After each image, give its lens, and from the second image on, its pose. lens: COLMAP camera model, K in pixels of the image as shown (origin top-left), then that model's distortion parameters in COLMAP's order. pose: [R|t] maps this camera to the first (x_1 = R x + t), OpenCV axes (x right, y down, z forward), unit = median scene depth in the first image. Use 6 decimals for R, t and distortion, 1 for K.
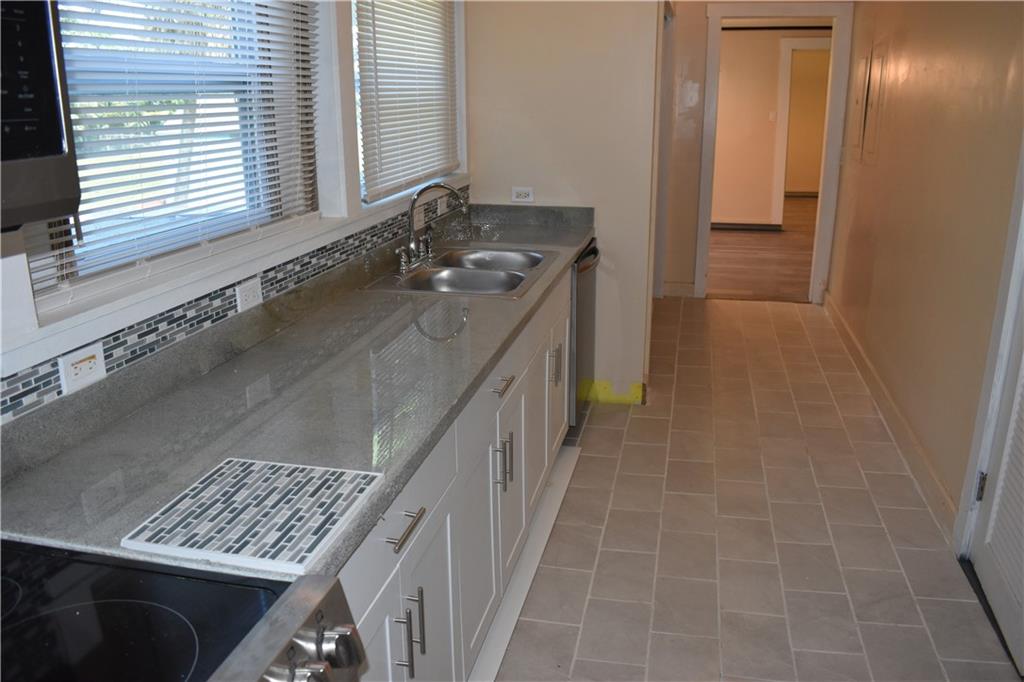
lens RADIAL K [[796.5, 0, 512.0], [0, 796.5, 341.0], [0, 0, 1]] dist [-0.095341, 0.011108]
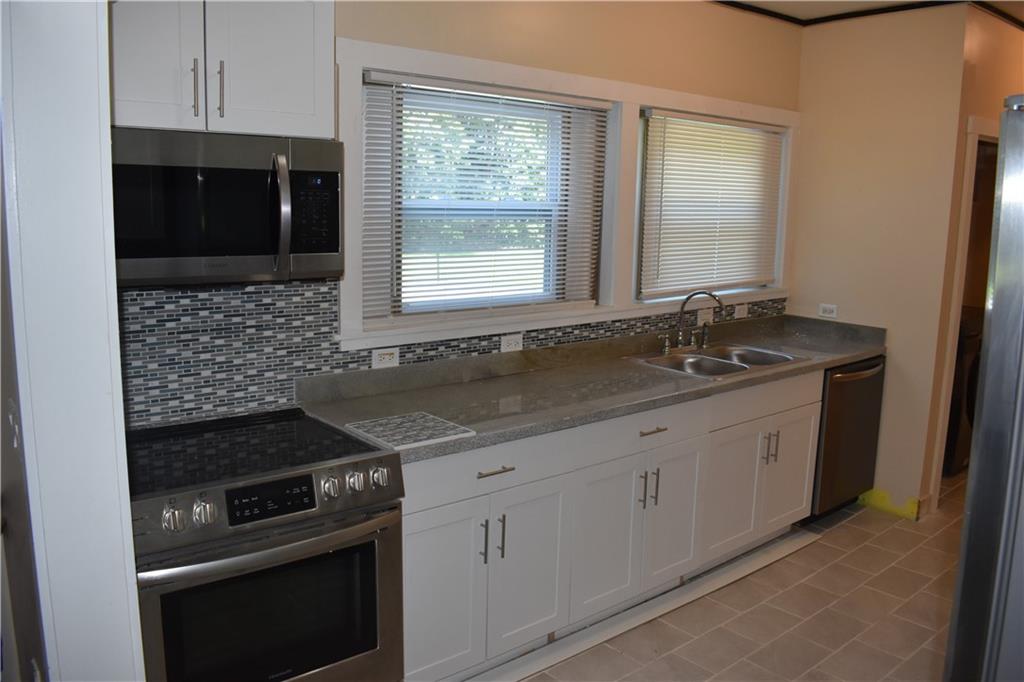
lens RADIAL K [[796.5, 0, 512.0], [0, 796.5, 341.0], [0, 0, 1]] dist [-0.095341, 0.011108]
pose [[0.790041, 0.124813, -0.600215, 0.640095], [-0.201094, 0.977646, -0.061394, 0.036745], [0.579135, 0.169204, 0.797479, -0.302134]]
